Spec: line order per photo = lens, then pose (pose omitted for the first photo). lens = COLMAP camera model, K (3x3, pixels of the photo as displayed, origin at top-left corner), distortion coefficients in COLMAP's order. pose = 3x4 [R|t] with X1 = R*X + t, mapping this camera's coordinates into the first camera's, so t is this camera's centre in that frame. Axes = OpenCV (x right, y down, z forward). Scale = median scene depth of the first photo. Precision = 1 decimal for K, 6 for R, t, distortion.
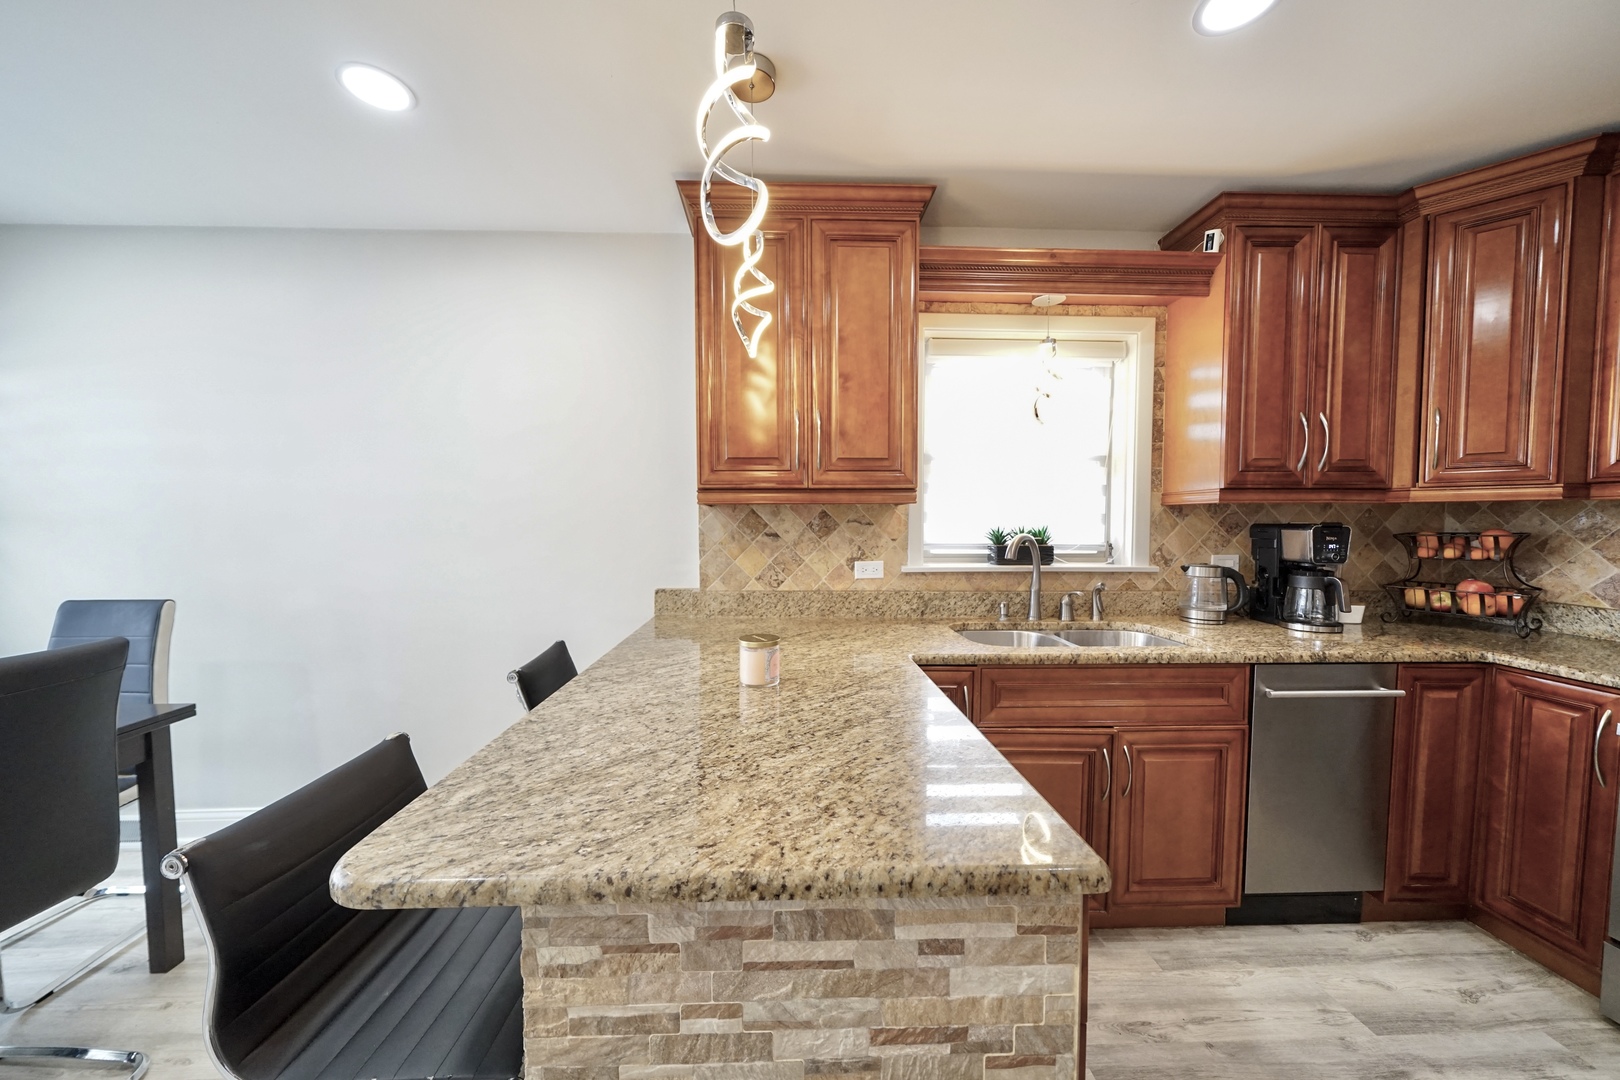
lens RADIAL K [[559.2, 0, 799.4], [0, 559.2, 545.2], [0, 0, 1]] dist [0.001342, -0.000637]
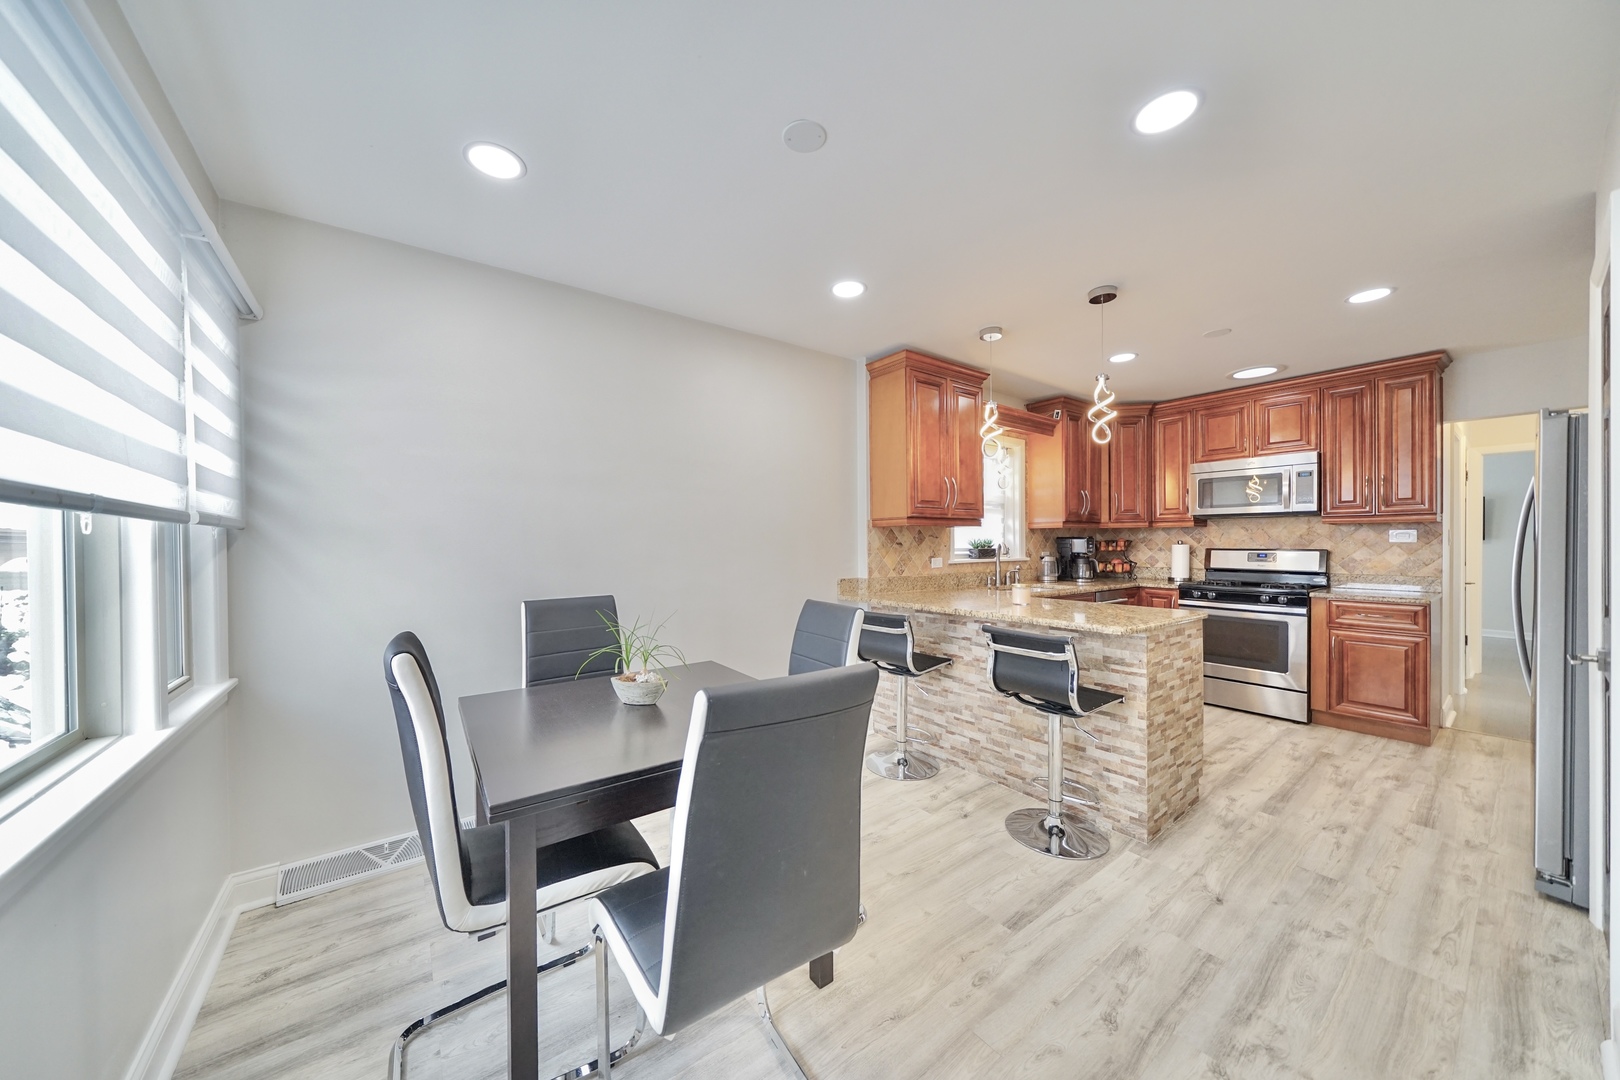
lens RADIAL K [[542.0, 0, 799.3], [0, 542.0, 544.6], [0, 0, 1]] dist [0.000330, -0.000251]
pose [[0.826163, -0.007761, 0.563377, -1.415098], [0.030479, 0.999057, -0.030933, 0.029800], [-0.562606, 0.042727, 0.825620, -0.225930]]
